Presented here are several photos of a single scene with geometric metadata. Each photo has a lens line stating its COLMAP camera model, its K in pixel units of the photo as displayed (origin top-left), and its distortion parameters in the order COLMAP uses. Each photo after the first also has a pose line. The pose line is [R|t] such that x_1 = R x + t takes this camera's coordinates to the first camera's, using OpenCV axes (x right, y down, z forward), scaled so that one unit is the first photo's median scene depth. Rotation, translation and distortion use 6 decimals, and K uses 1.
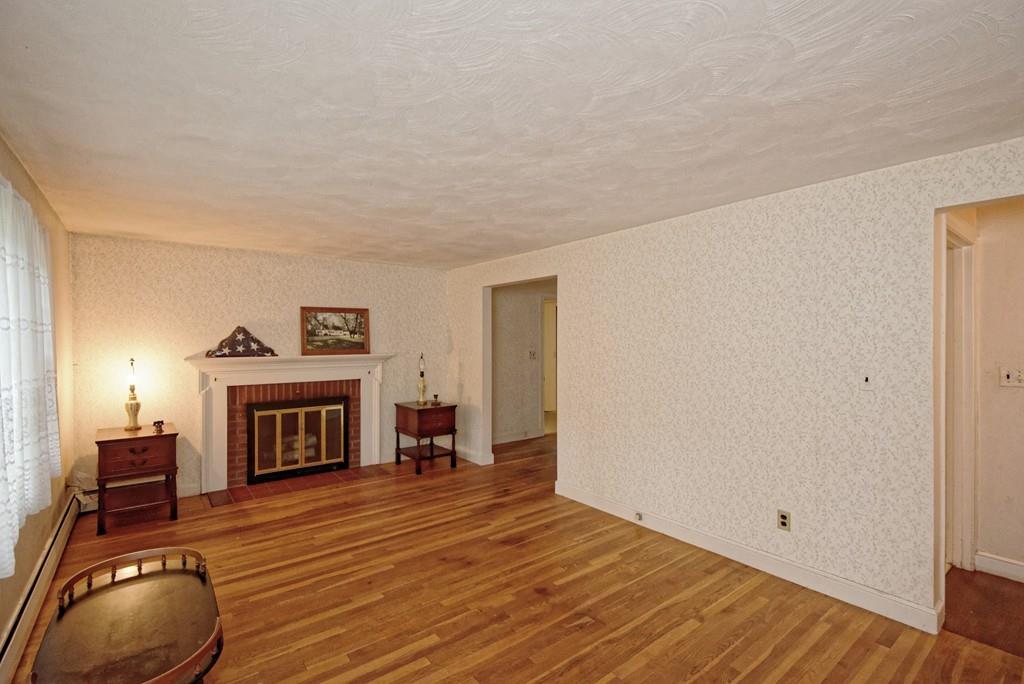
lens RADIAL K [[468.0, 0, 515.9], [0, 468.0, 341.9], [0, 0, 1]] dist [0.004405, -0.004367]
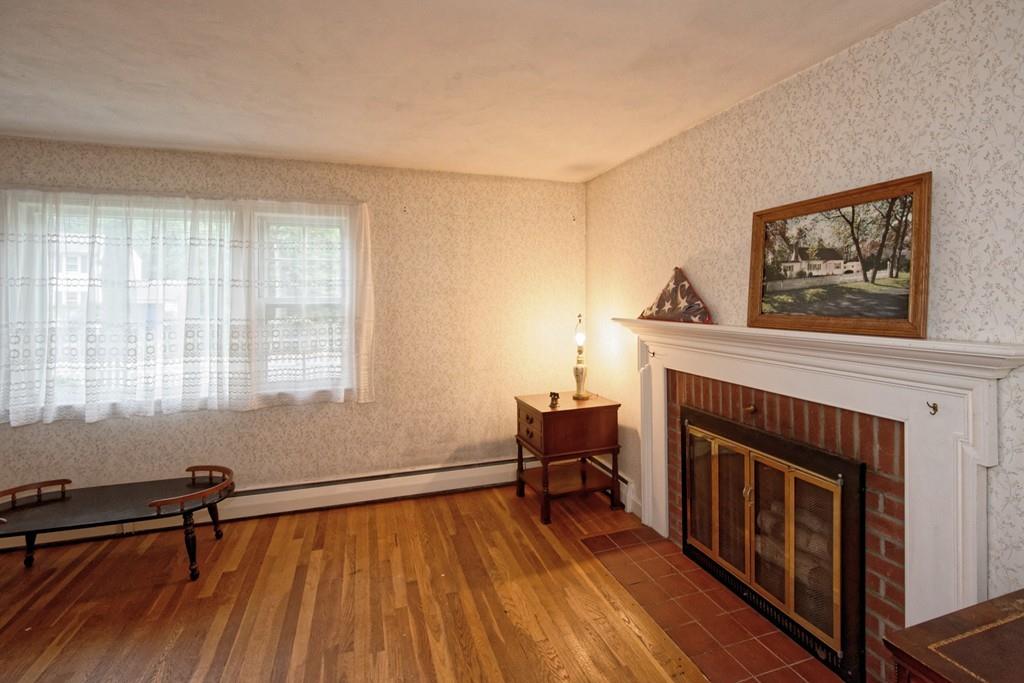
lens RADIAL K [[468.0, 0, 512.8], [0, 468.0, 297.4], [0, 0, 1]] dist [0.004405, -0.004367]
pose [[-0.335684, -0.002284, -0.941972, 0.021511], [-0.003948, 0.999992, -0.001018, 0.003873], [0.941966, 0.003377, -0.335690, 0.940512]]
